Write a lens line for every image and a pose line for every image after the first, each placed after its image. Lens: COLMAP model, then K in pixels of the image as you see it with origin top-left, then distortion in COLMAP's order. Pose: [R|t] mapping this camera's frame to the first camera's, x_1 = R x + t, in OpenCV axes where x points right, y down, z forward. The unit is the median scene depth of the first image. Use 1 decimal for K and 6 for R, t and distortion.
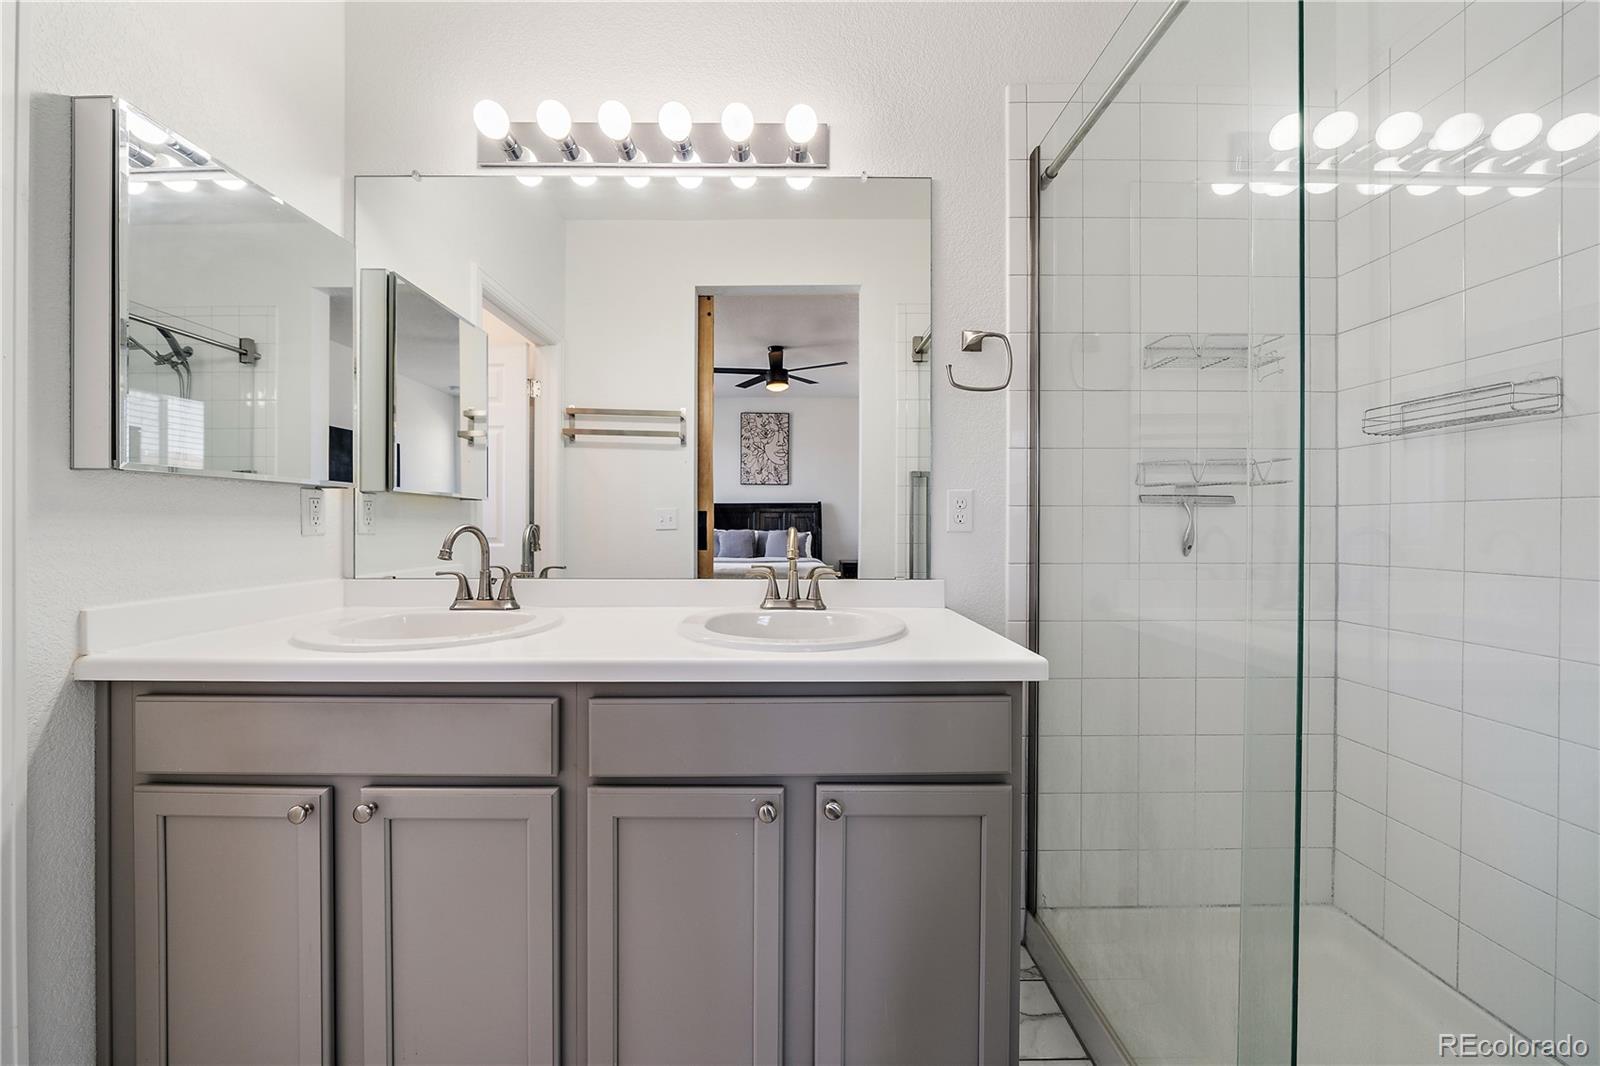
lens RADIAL K [[564.8, 0, 791.4], [0, 564.8, 526.0], [0, 0, 1]] dist [-0.006462, -0.000044]
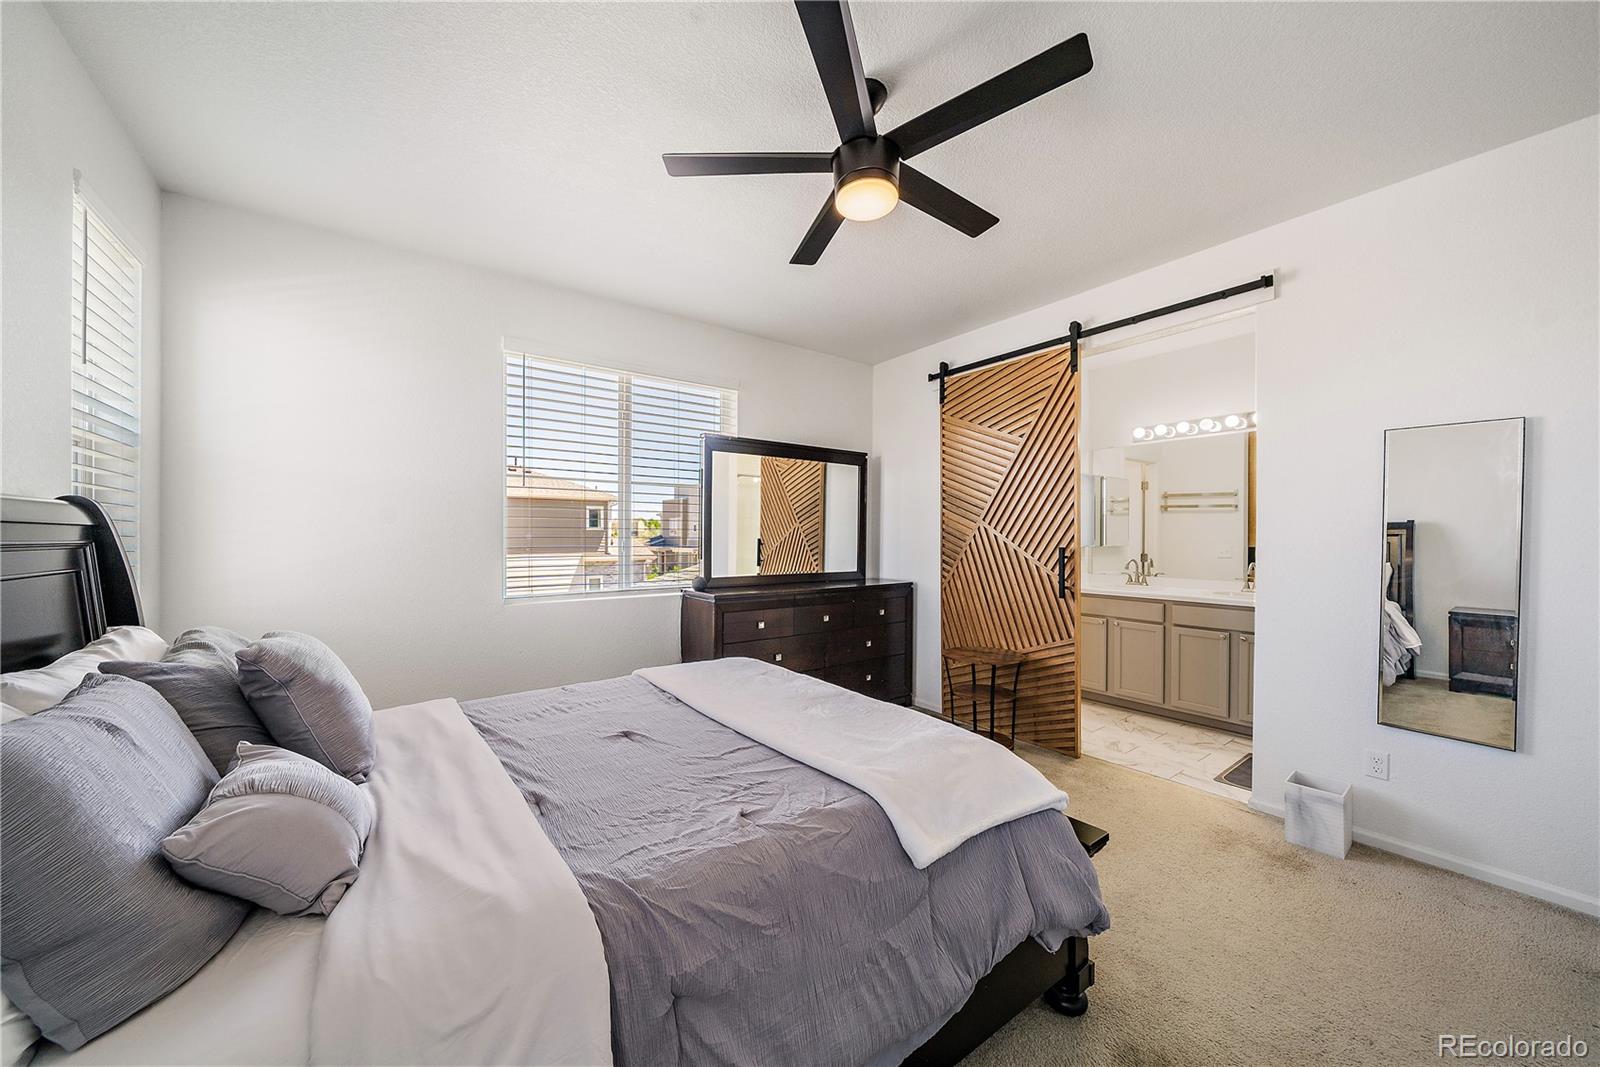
lens RADIAL K [[556.9, 0, 792.0], [0, 556.9, 531.9], [0, 0, 1]] dist [-0.001630, -0.000074]
pose [[0.573676, -0.006287, -0.819058, 0.833154], [-0.002679, 0.999951, -0.009552, -0.107510], [0.819078, 0.007674, 0.573631, -2.178159]]
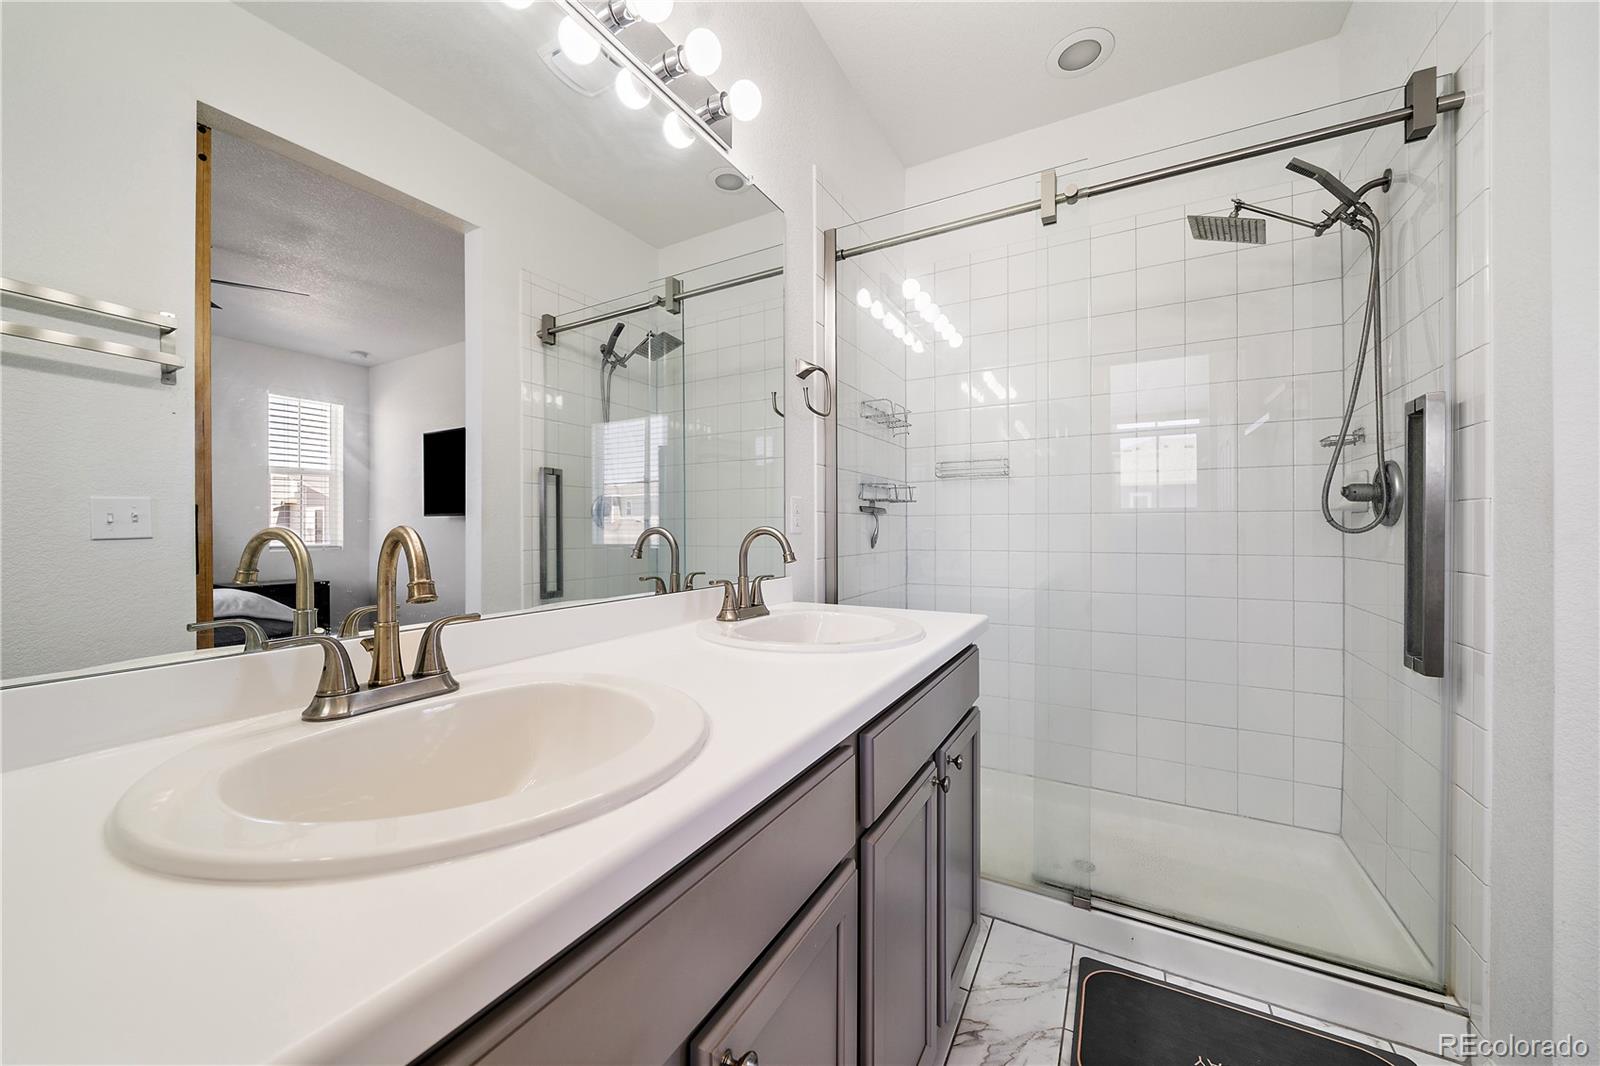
lens RADIAL K [[575.8, 0, 800.0], [0, 575.8, 533.0], [0, 0, 1]] dist [-0.001430, -0.000137]
pose [[0.514303, -0.008895, 0.857562, -0.694673], [0.004133, 0.999960, 0.007893, -0.000657], [-0.857598, -0.000515, 0.514320, 0.389390]]
